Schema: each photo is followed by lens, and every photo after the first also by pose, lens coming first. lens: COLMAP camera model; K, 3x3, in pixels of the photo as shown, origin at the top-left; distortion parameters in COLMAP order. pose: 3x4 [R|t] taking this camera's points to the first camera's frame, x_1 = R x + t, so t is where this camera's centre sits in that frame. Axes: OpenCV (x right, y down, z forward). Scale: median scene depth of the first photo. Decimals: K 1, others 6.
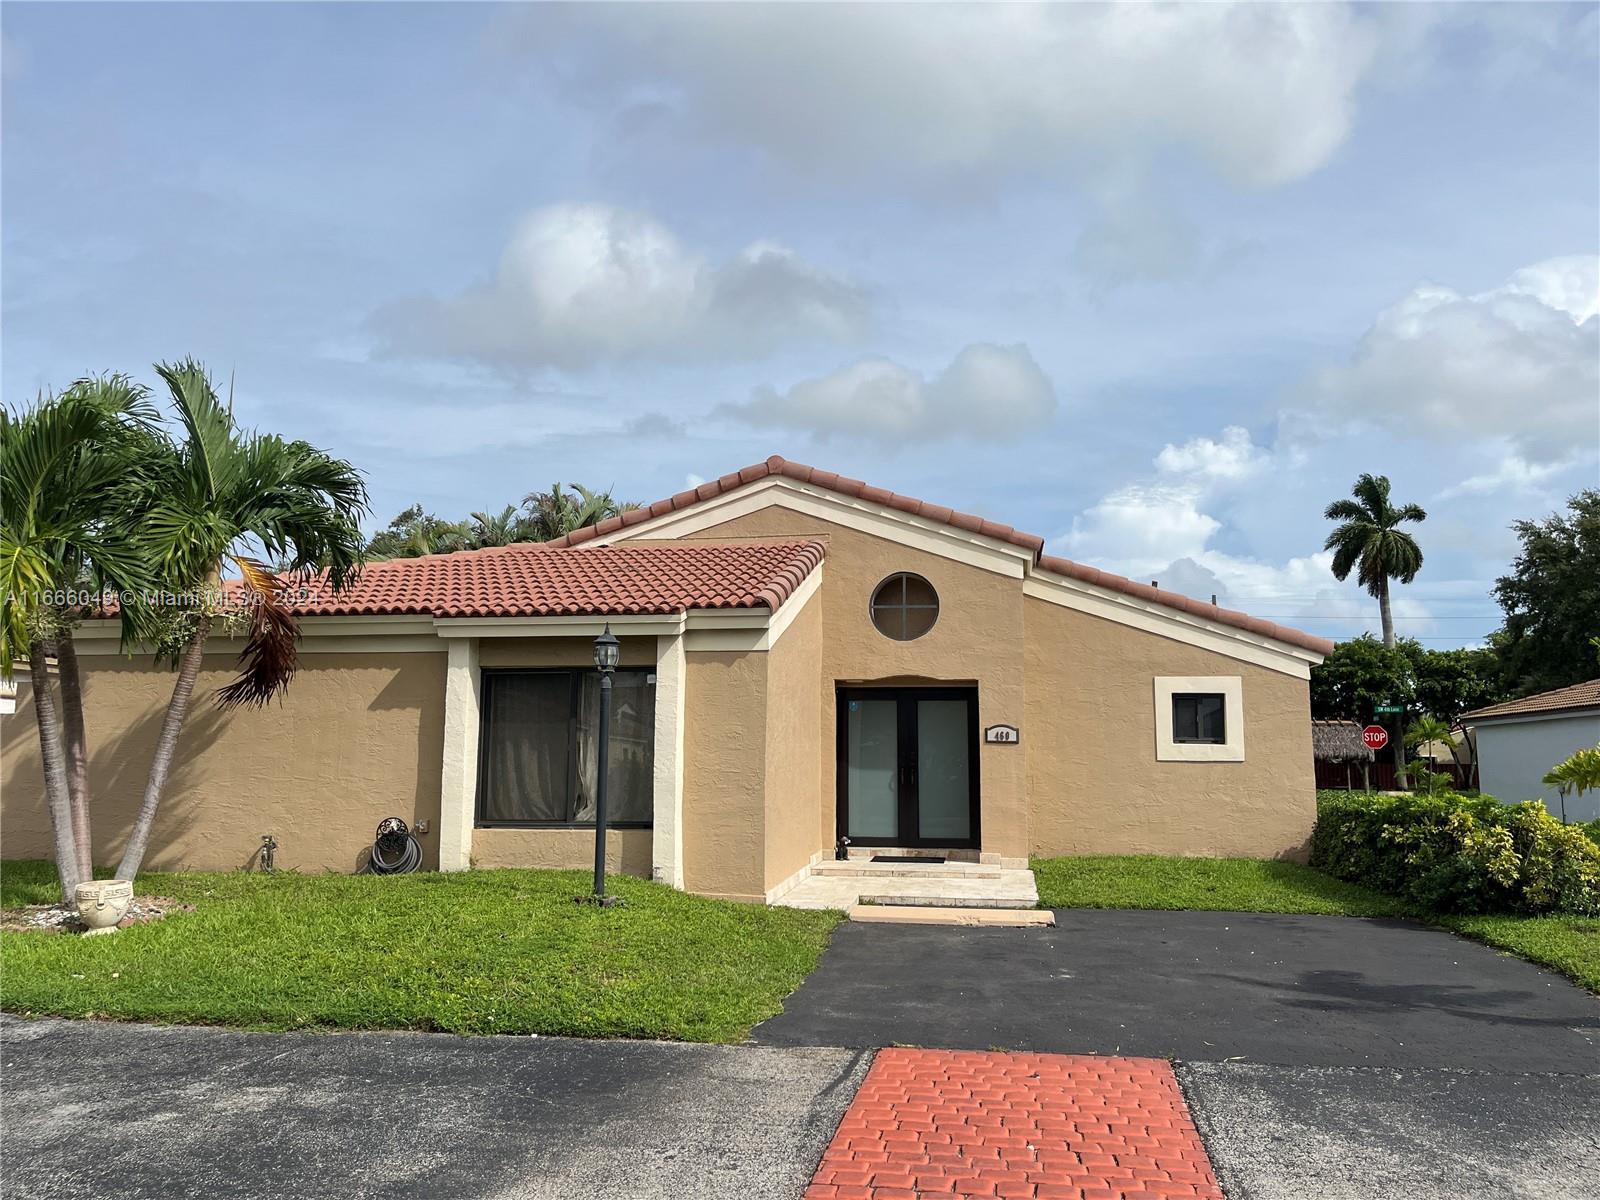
lens RADIAL K [[1207.0, 0, 800.8], [0, 1207.0, 599.4], [0, 0, 1]] dist [0.067618, -0.057794]
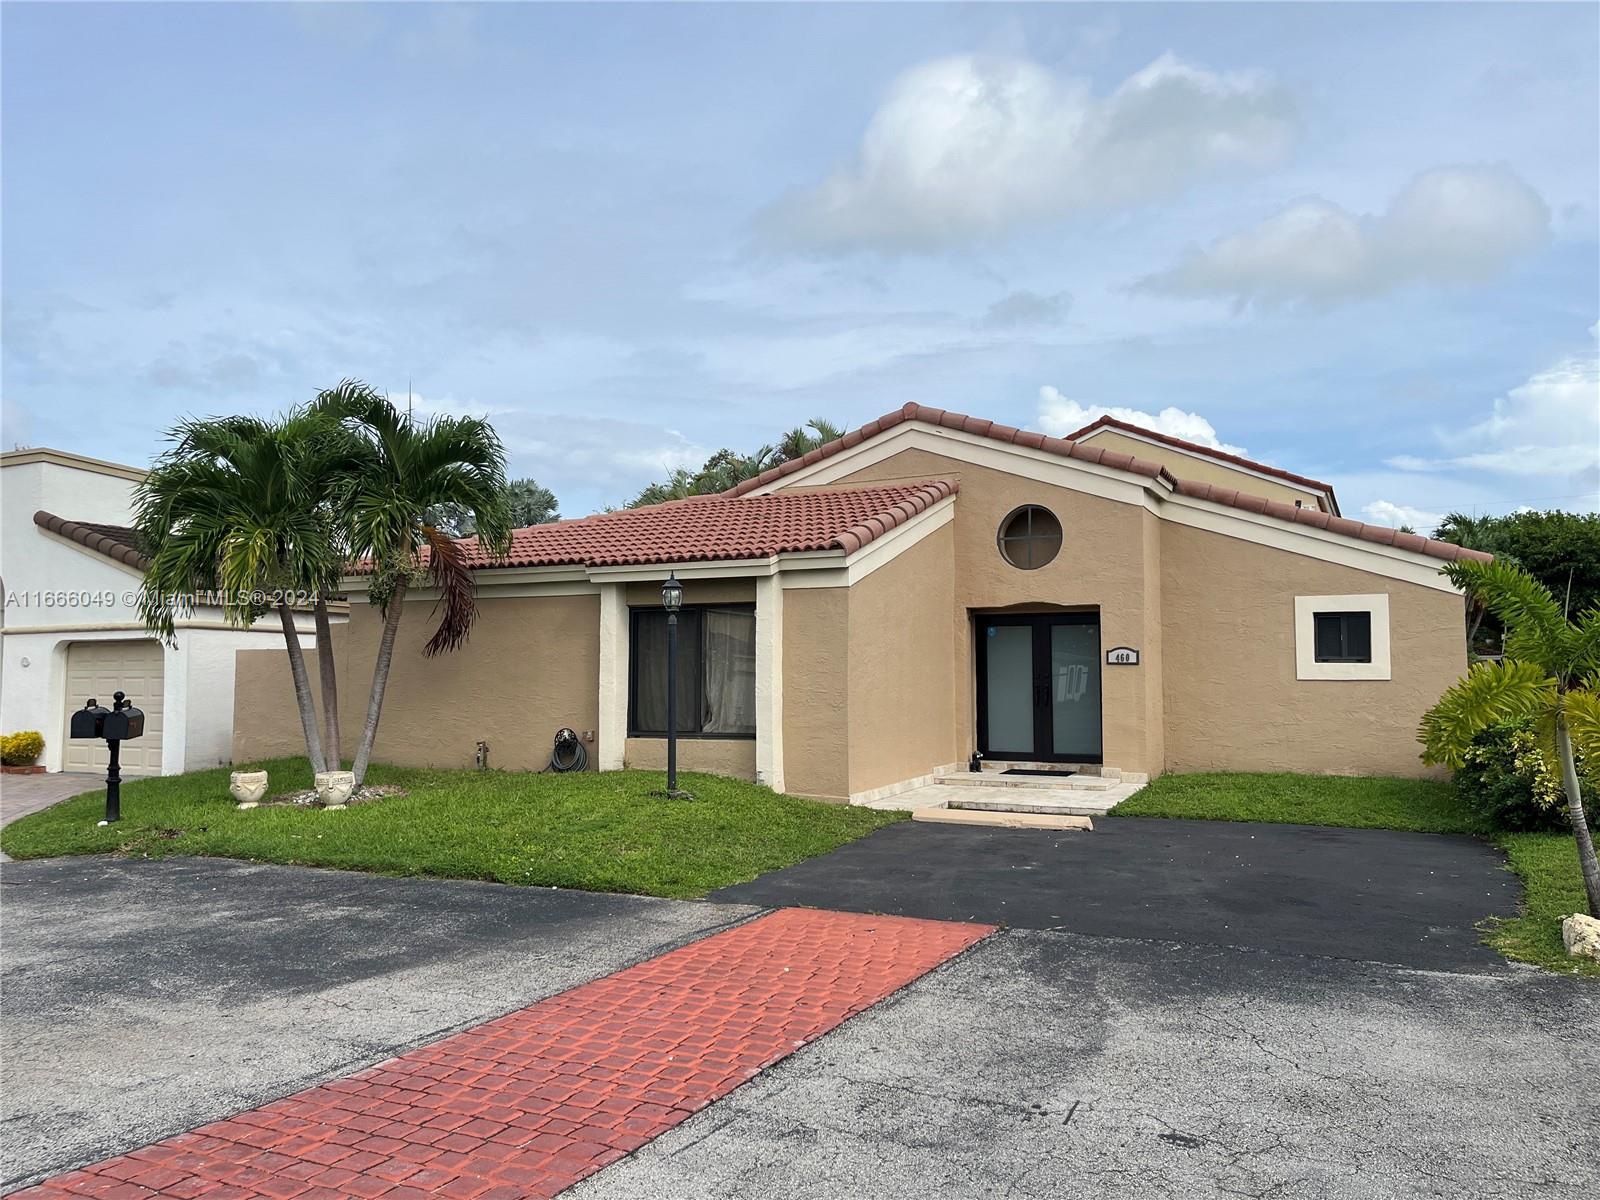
lens RADIAL K [[1214.0, 0, 792.5], [0, 1214.0, 599.4], [0, 0, 1]] dist [0.093621, -0.121962]
pose [[0.955050, -0.024894, -0.295396, 0.208180], [0.044260, 0.997273, 0.059056, -0.012415], [0.293121, -0.069475, 0.953548, -0.087992]]
